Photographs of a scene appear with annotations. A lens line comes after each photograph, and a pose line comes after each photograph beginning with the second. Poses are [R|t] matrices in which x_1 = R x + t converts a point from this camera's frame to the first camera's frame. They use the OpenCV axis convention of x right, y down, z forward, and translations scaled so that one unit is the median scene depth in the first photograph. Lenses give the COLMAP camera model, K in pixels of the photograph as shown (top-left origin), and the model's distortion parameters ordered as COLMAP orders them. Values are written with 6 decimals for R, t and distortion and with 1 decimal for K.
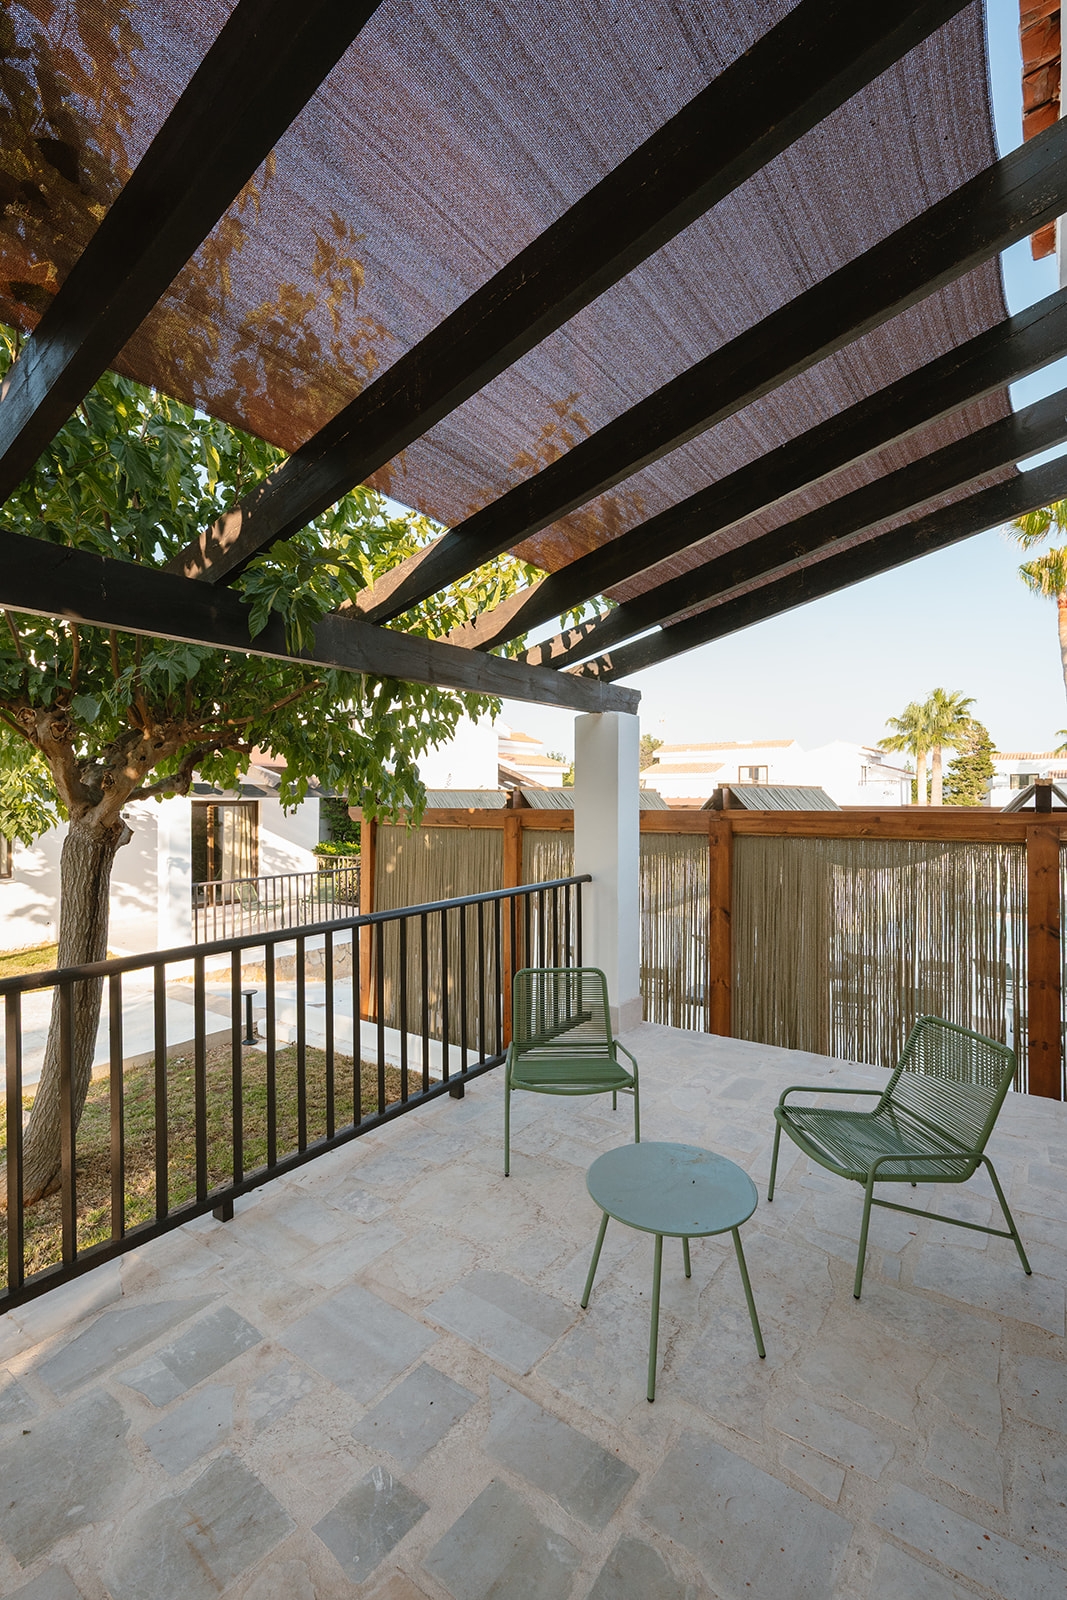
lens RADIAL K [[697.9, 0, 533.5], [0, 697.9, 800.0], [0, 0, 1]] dist [0.001441, -0.000228]
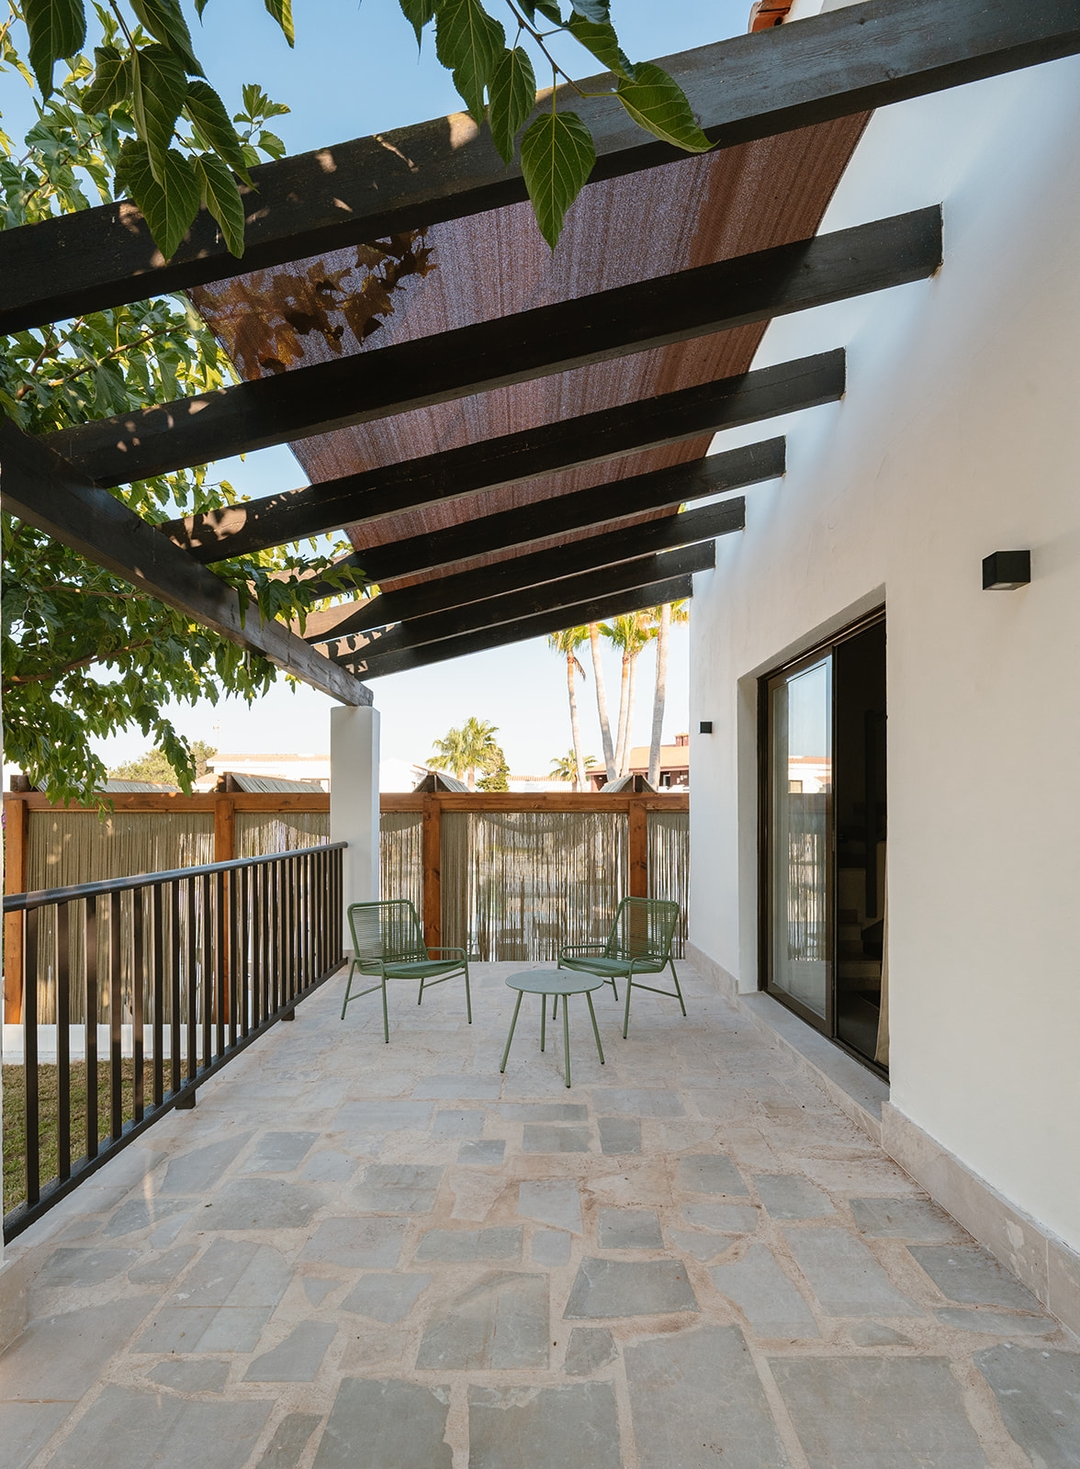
lens RADIAL K [[686.5, 0, 536.1], [0, 686.5, 814.4], [0, 0, 1]] dist [-0.001583, 0.000017]
pose [[0.815005, 0.000294, 0.579454, -0.557072], [-0.002068, 0.999995, 0.002400, 0.095623], [-0.579450, -0.003154, 0.815002, -0.231238]]
